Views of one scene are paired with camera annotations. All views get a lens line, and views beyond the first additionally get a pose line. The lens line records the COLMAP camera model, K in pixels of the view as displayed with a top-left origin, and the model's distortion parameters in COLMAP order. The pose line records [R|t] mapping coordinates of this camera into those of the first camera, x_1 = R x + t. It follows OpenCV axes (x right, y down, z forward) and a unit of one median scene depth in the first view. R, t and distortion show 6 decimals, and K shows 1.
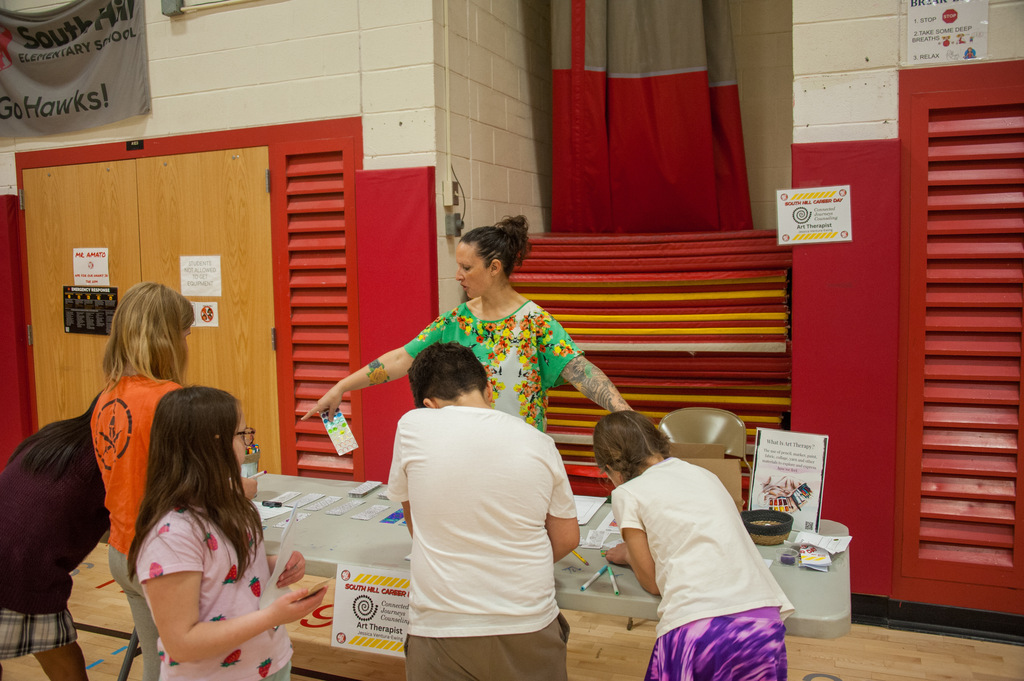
lens RADIAL K [[928.9, 0, 512.2], [0, 928.9, 336.7], [0, 0, 1]] dist [-0.052140, 0.000000]
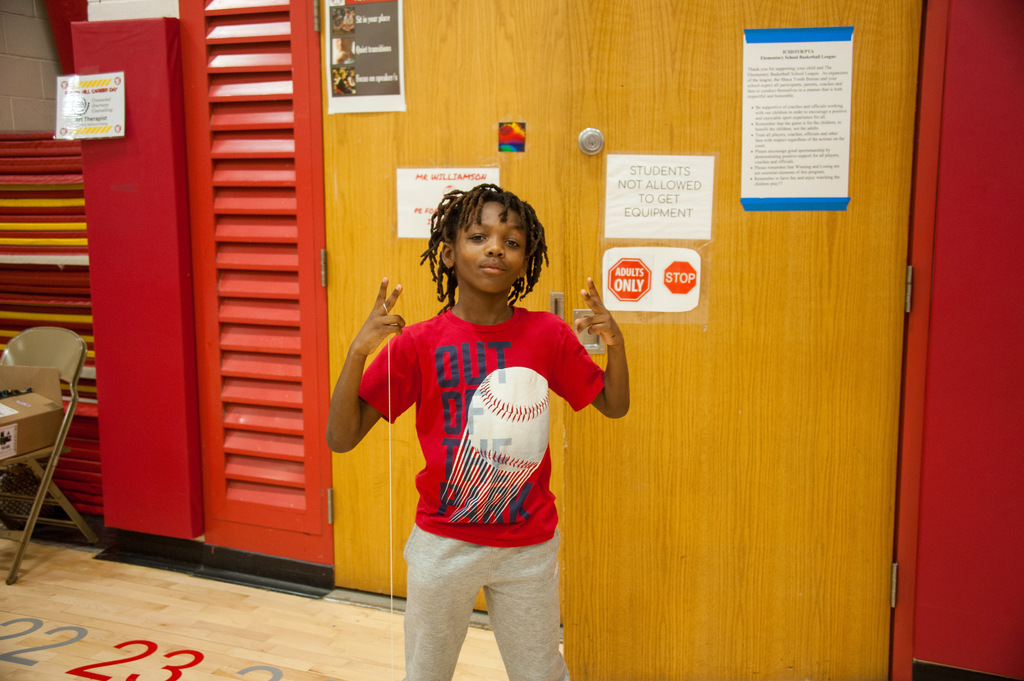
lens RADIAL K [[1111.8, 0, 511.8], [0, 1111.8, 345.1], [0, 0, 1]] dist [0.009565, 0.000000]
pose [[0.999772, 0.017135, -0.012725, 0.724067], [-0.016249, 0.997639, 0.066729, 0.016518], [0.013838, -0.066507, 0.997690, -0.062314]]
